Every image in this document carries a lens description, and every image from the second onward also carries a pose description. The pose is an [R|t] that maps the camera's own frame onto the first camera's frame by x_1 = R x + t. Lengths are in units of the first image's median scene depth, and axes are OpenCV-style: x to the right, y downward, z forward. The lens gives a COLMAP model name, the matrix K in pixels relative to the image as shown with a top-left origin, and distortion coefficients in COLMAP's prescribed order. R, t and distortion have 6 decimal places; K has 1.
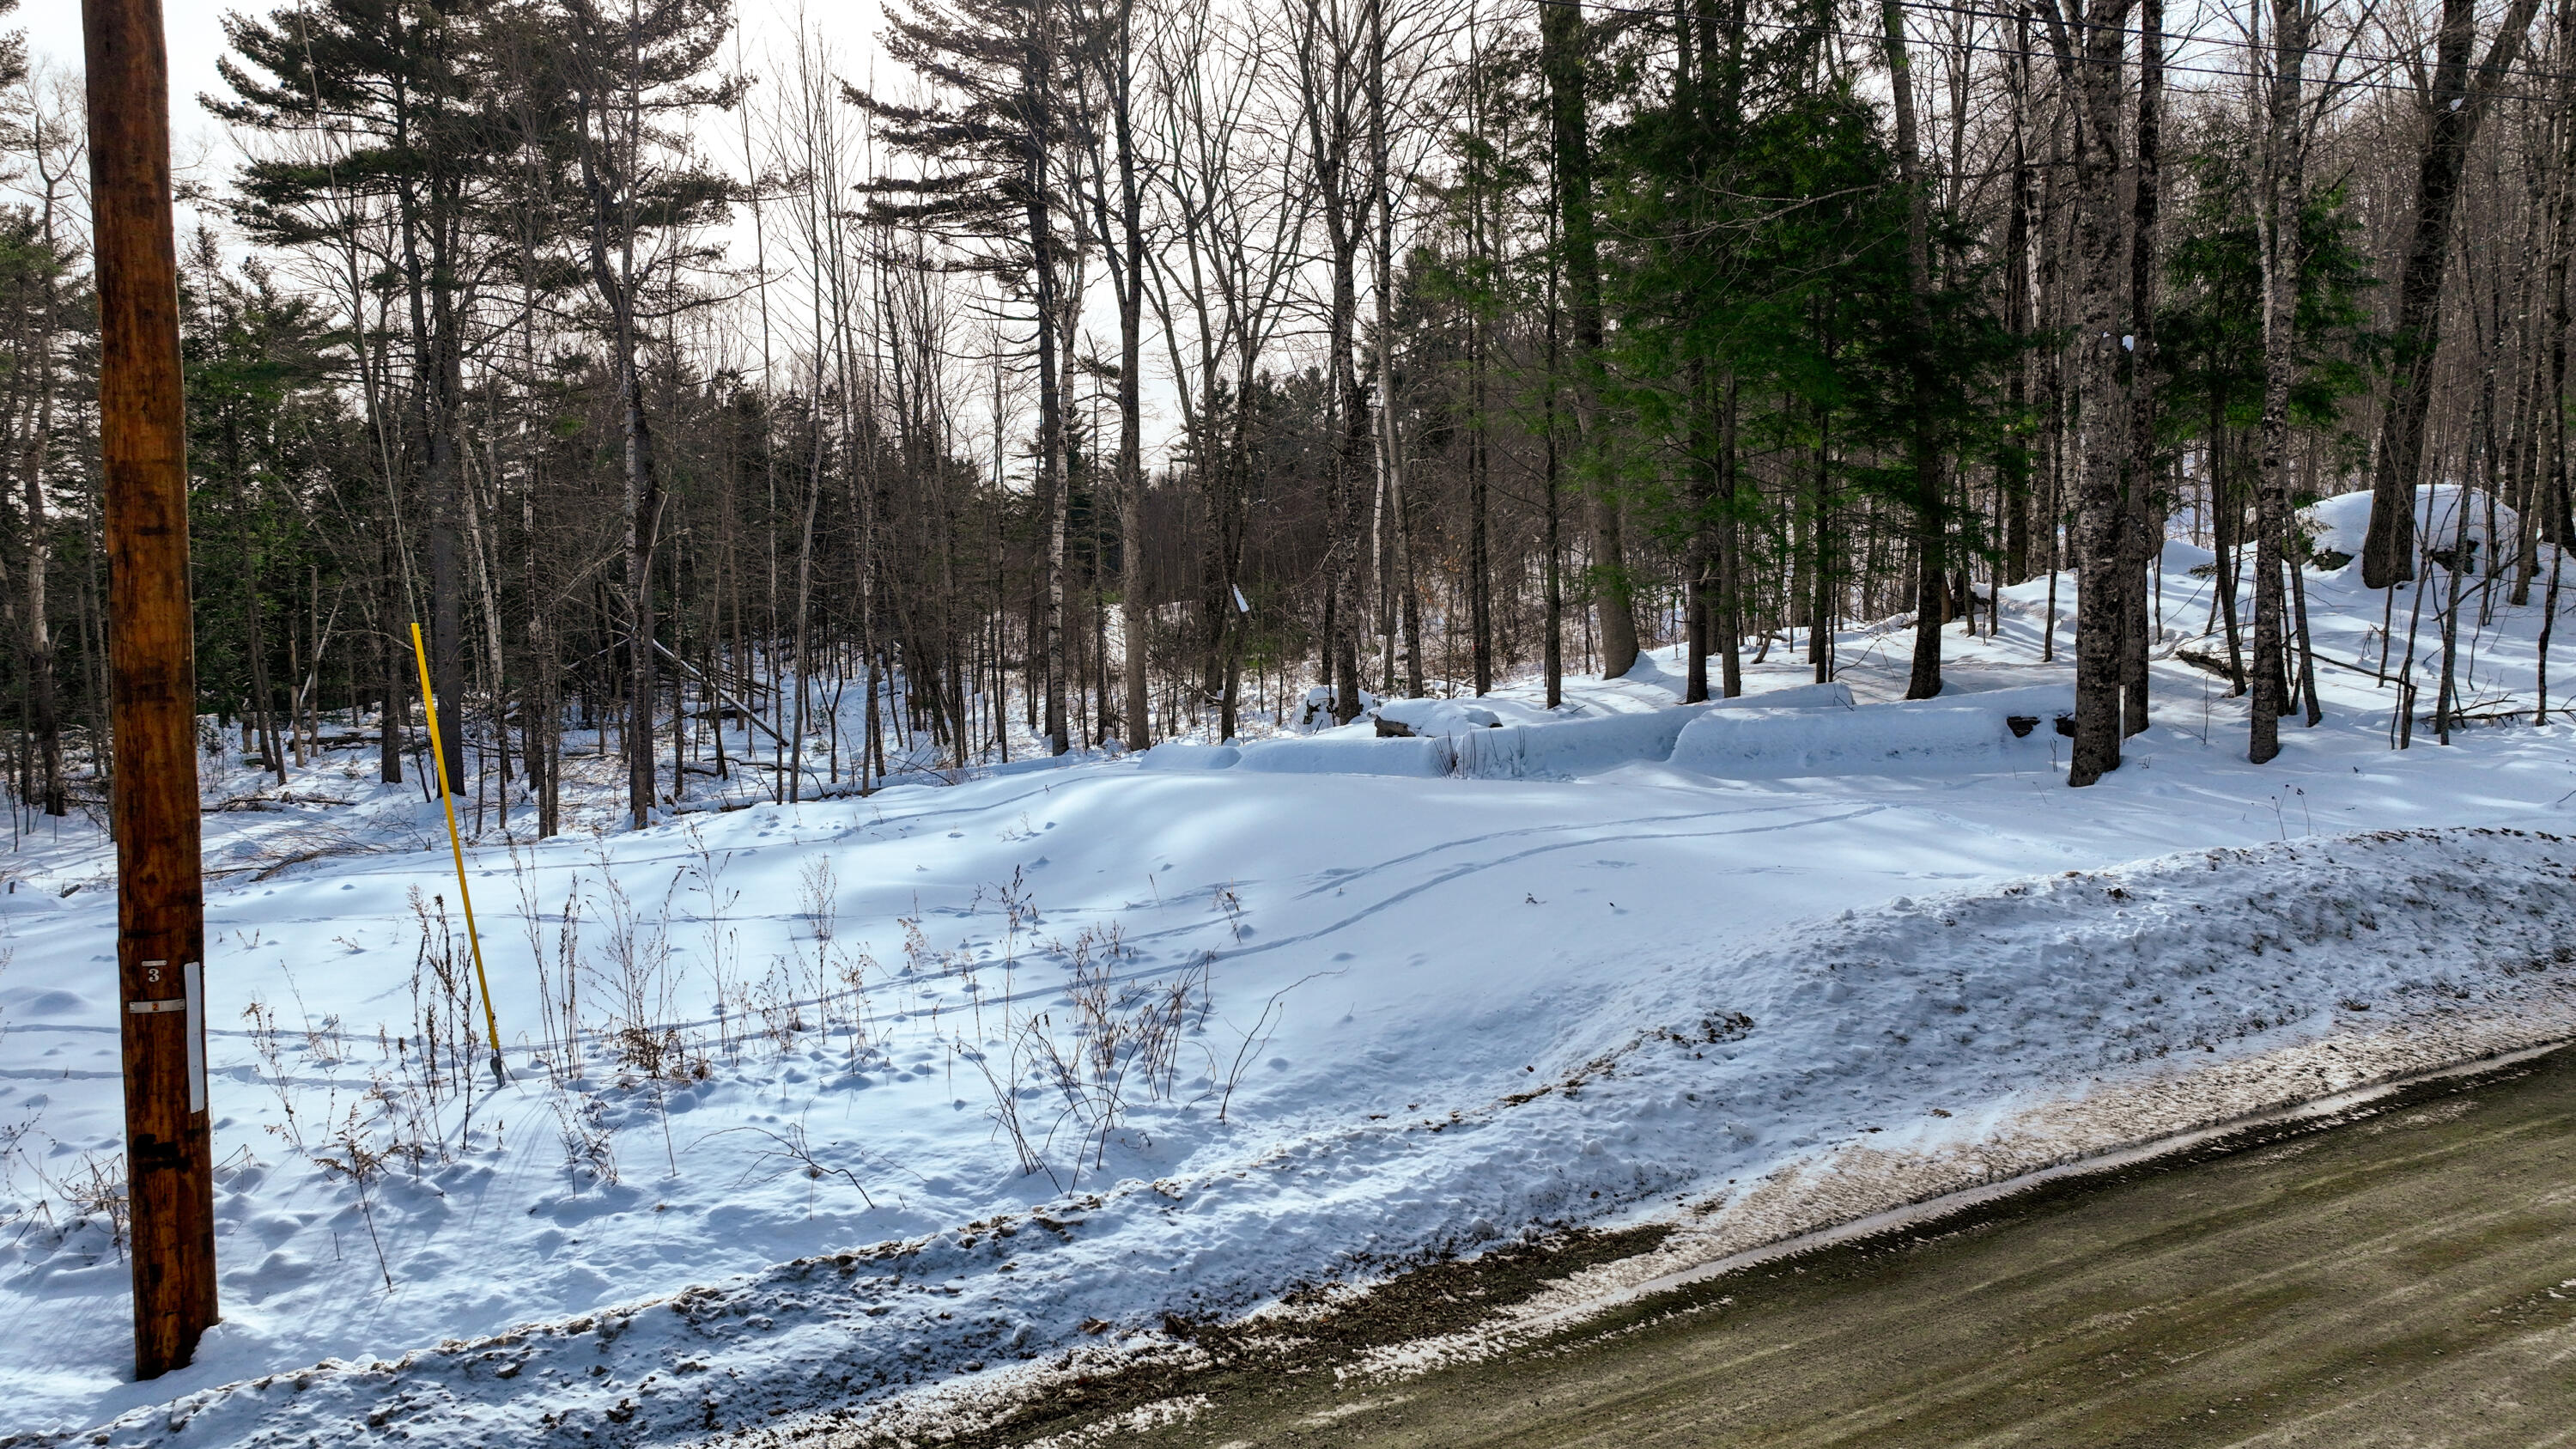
lens RADIAL K [[1784.9, 0, 1284.9], [0, 1784.9, 724.4], [0, 0, 1]] dist [0.004422, 0.010378]
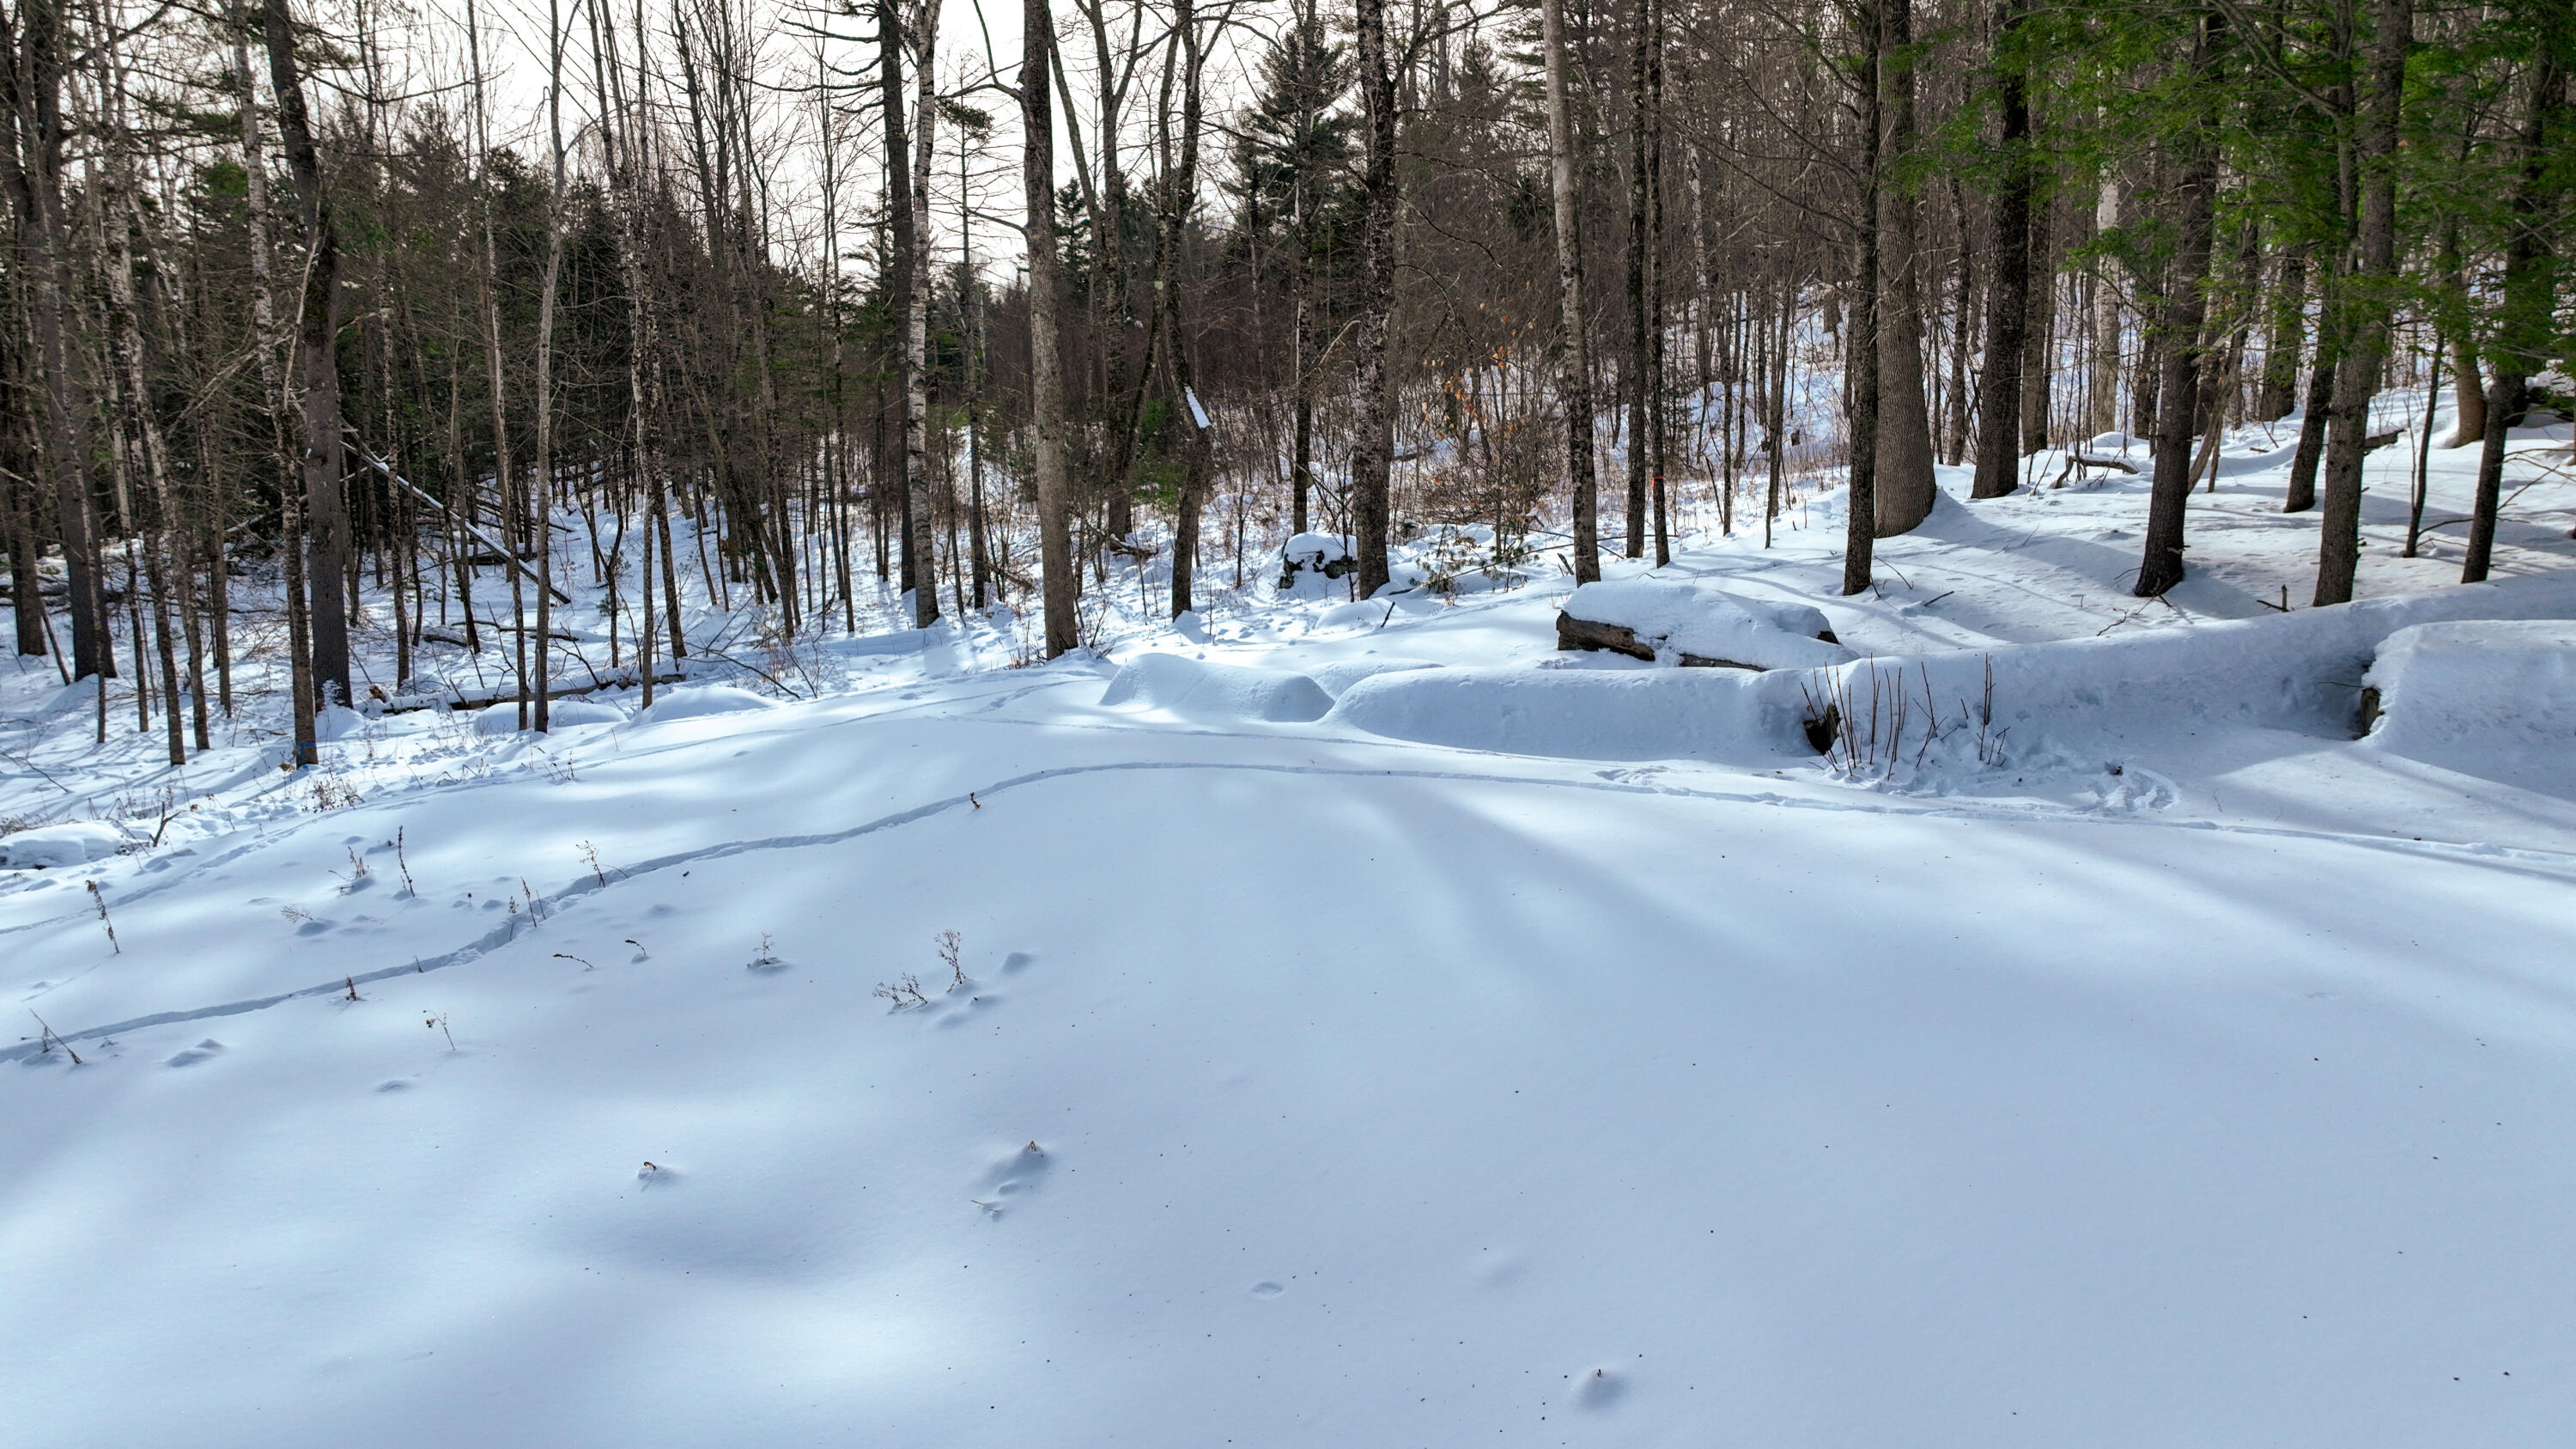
lens RADIAL K [[1784.9, 0, 1291.7], [0, 1784.9, 722.4], [0, 0, 1]] dist [0.004422, 0.010378]
pose [[0.995801, -0.011145, 0.090868, -0.034447], [0.002479, 0.995481, 0.094930, -0.009856], [-0.091515, -0.094306, 0.991328, 0.196330]]
